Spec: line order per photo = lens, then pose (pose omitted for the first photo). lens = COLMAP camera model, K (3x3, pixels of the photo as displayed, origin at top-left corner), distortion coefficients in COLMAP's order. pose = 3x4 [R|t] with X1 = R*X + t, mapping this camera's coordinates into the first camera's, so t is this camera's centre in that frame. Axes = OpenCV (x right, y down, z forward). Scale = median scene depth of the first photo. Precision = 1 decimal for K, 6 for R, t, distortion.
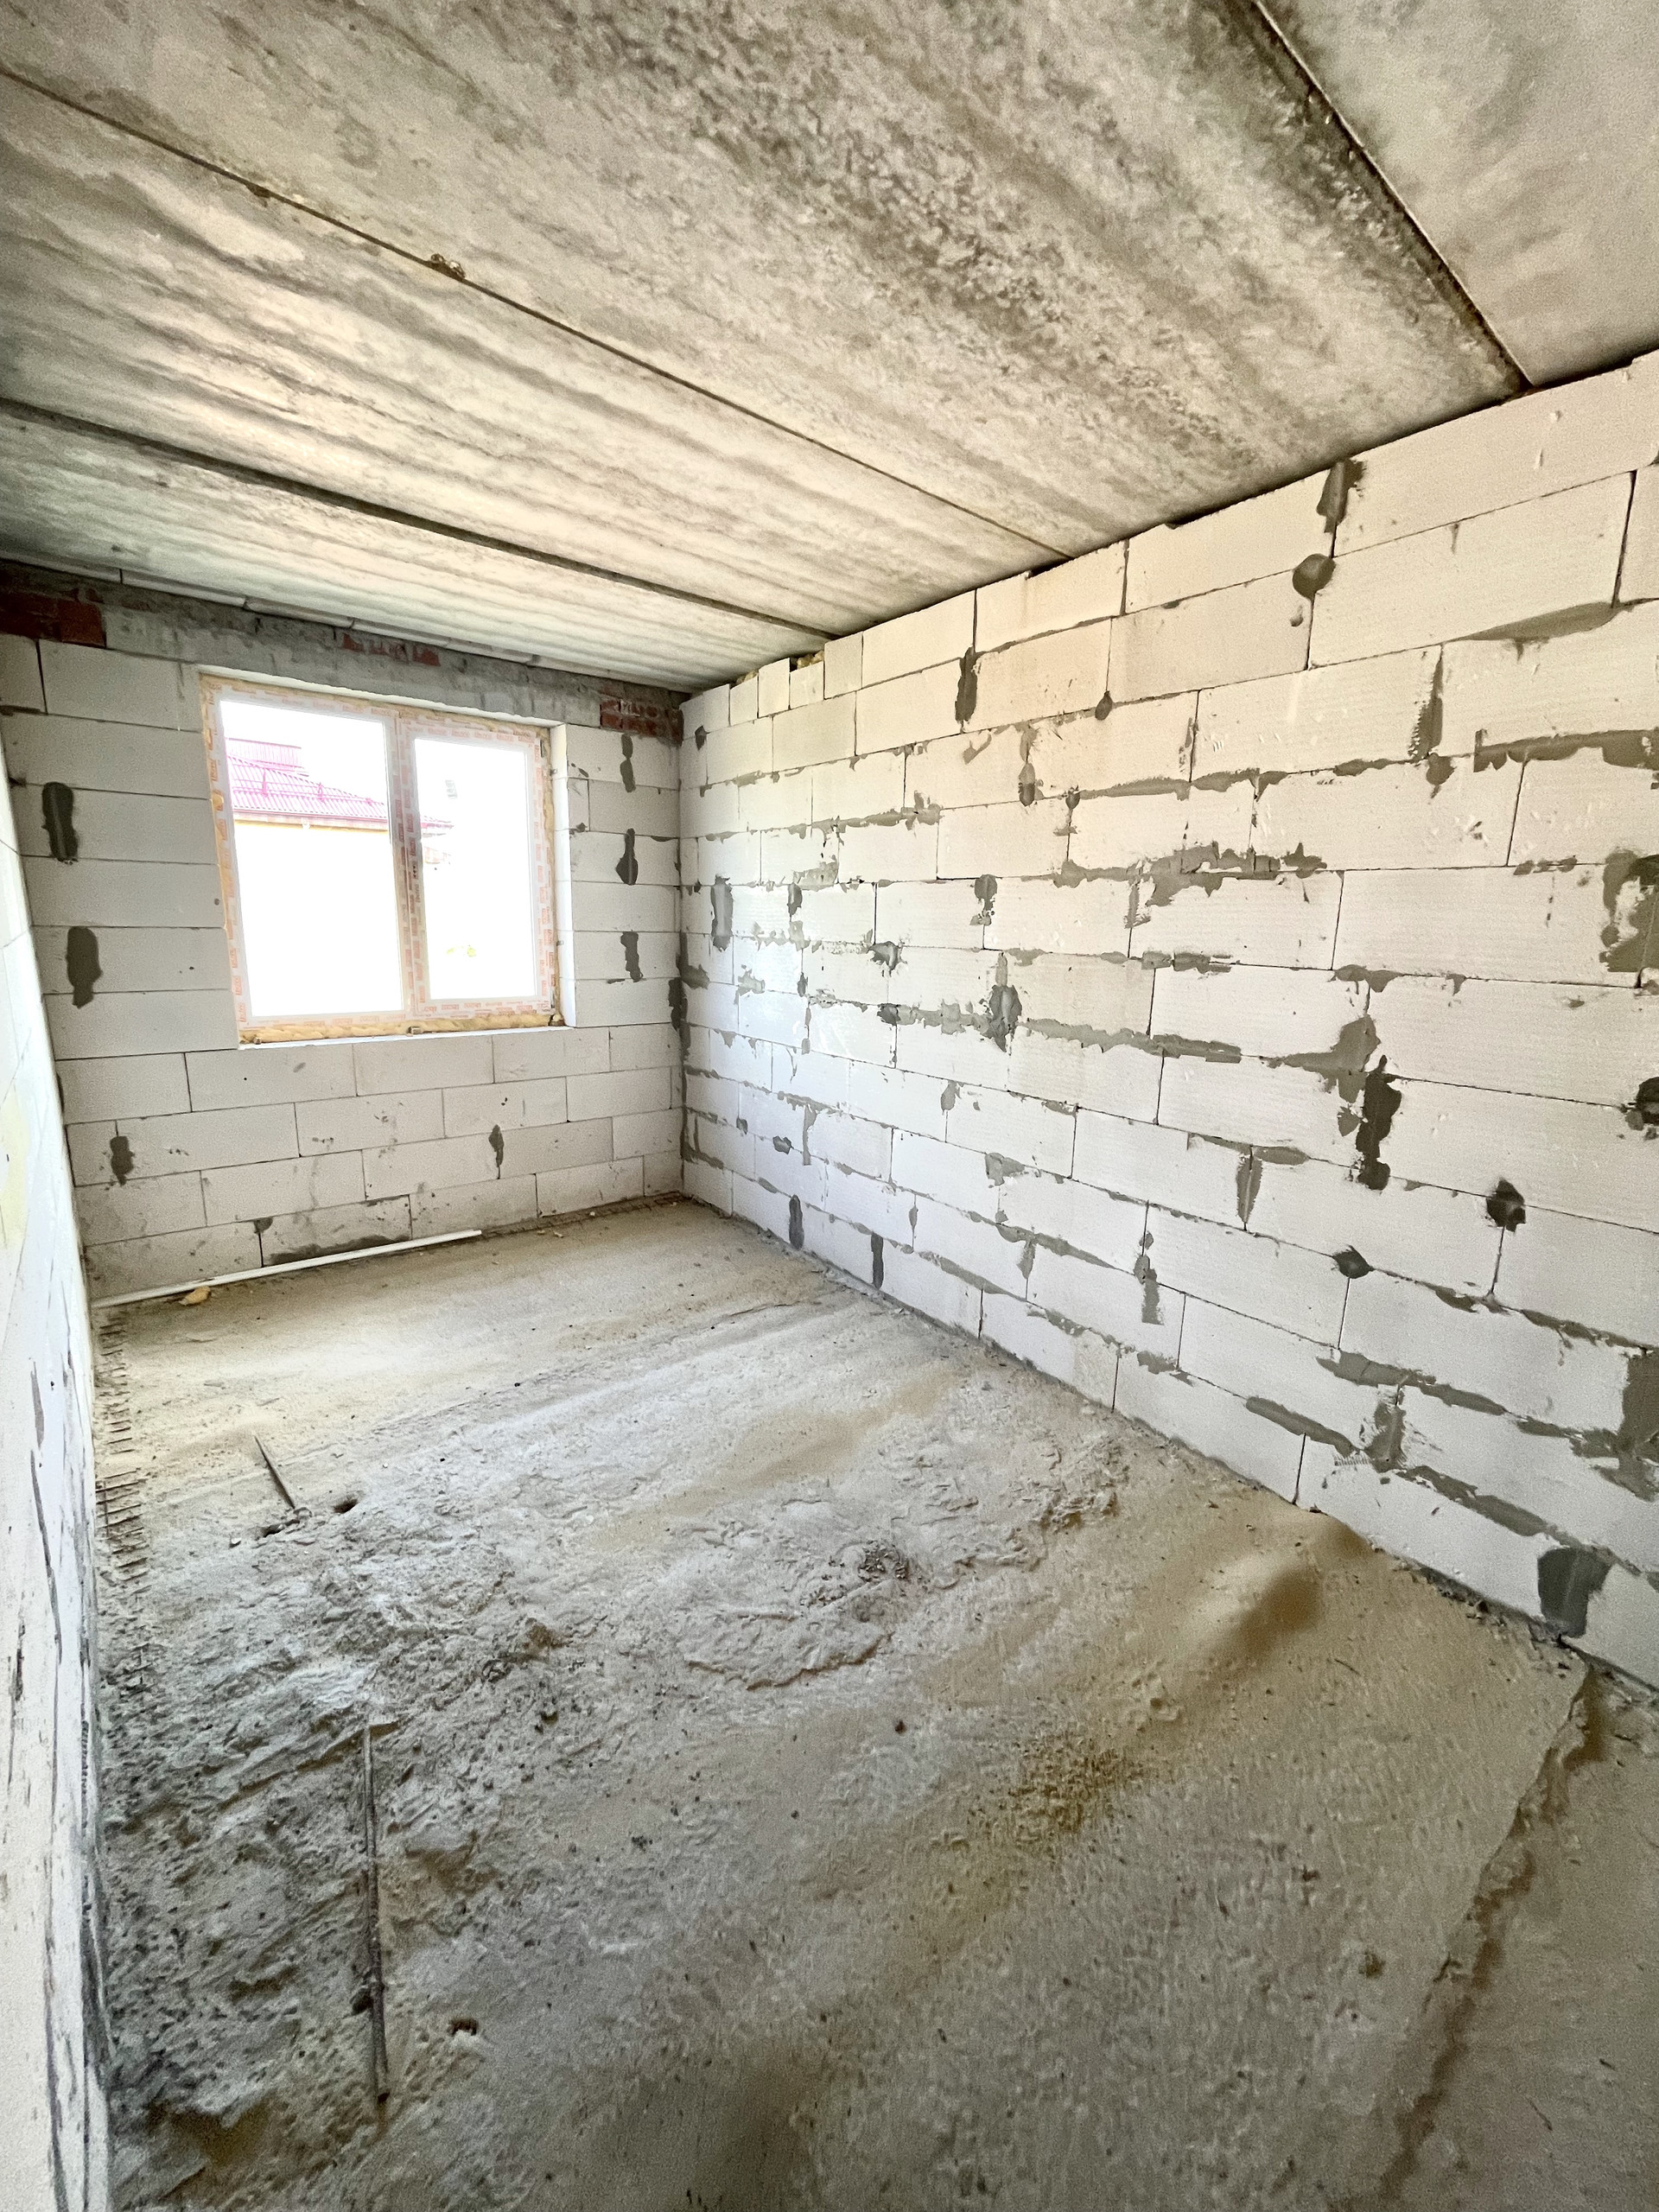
lens RADIAL K [[887.2, 0, 824.8], [0, 887.2, 1105.6], [0, 0, 1]] dist [-0.001037, 0.000388]
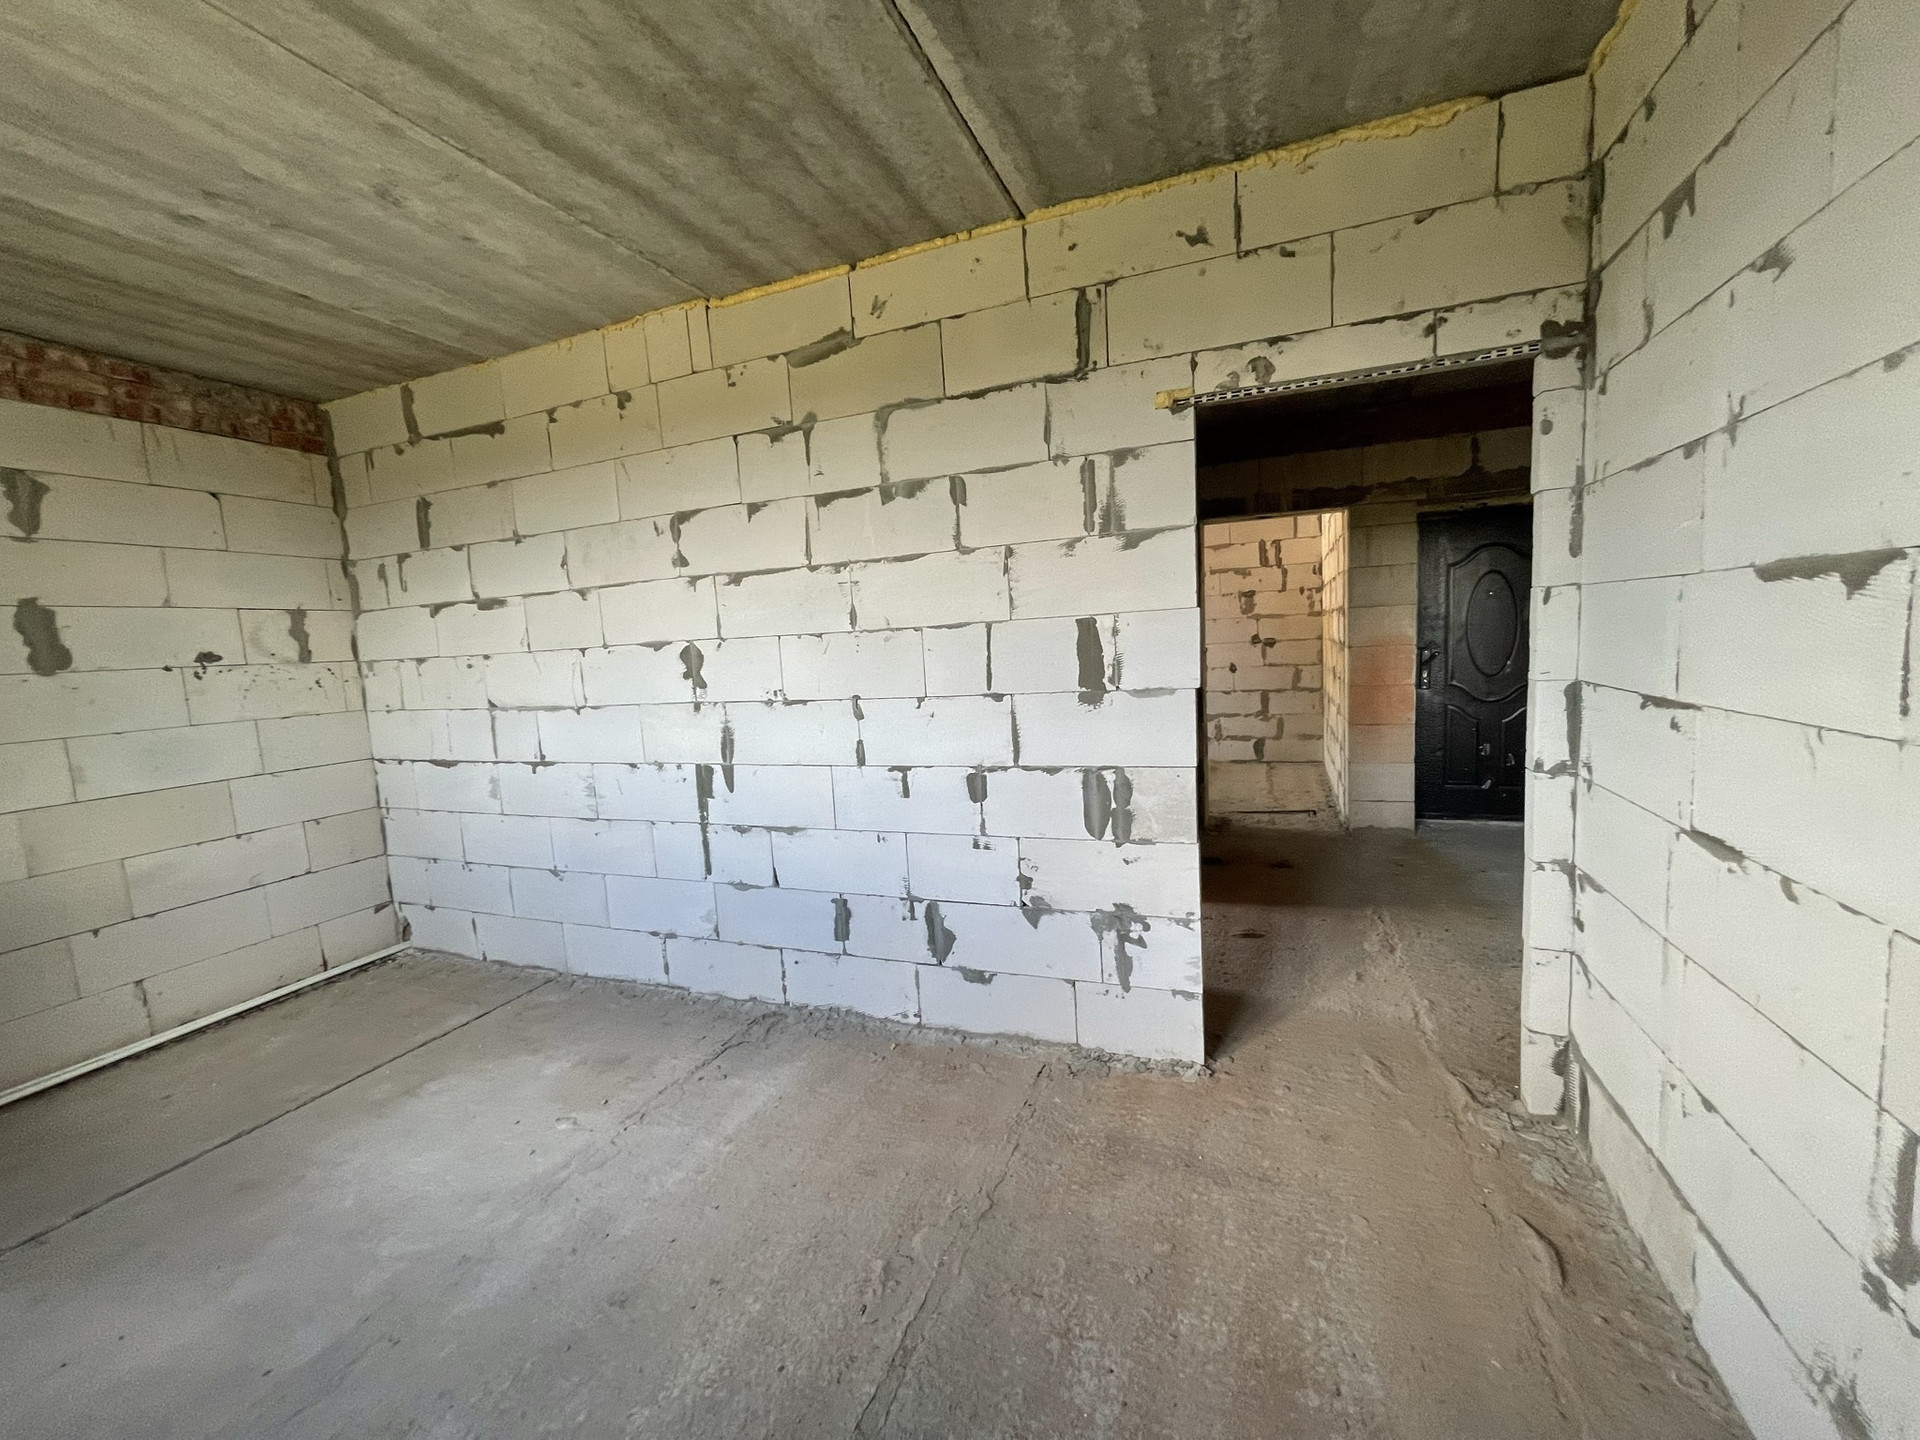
lens RADIAL K [[770.1, 0, 964.9], [0, 770.1, 717.2], [0, 0, 1]] dist [-0.001037, 0.000388]
pose [[0.876073, -0.108467, 0.469820, -2.186305], [0.165075, 0.982959, -0.080880, 0.429861], [-0.453041, 0.148412, 0.879049, -1.703118]]
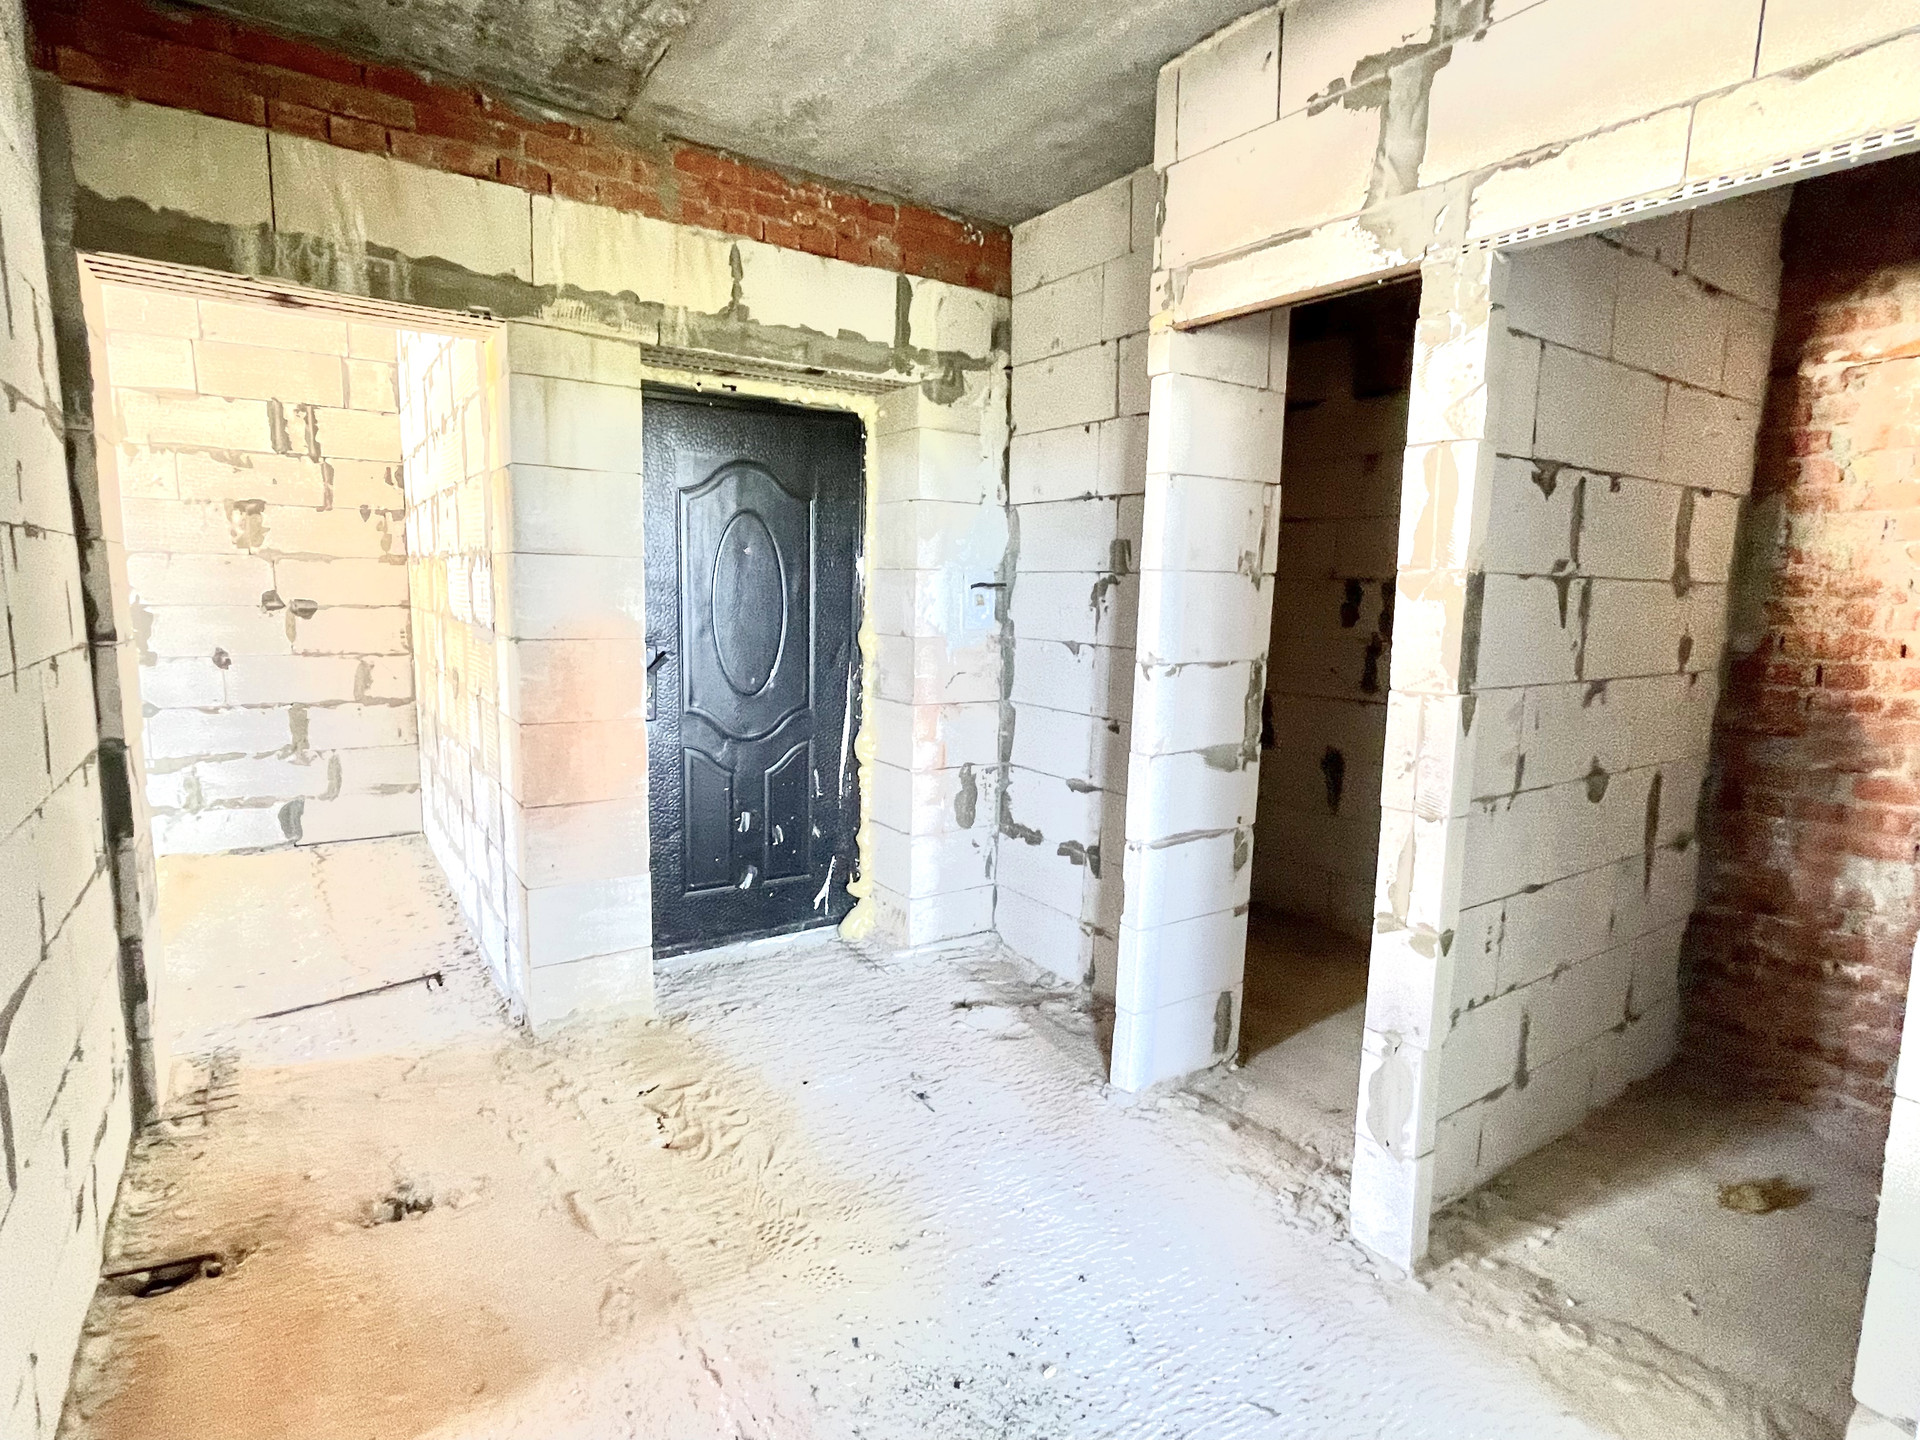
lens RADIAL K [[982.2, 0, 947.7], [0, 982.2, 729.0], [0, 0, 1]] dist [-0.007082, 0.004462]
pose [[0.105237, -0.155622, 0.982195, -1.341867], [0.187599, 0.973052, 0.134073, 0.277857], [-0.976592, 0.170150, 0.131596, -0.957581]]
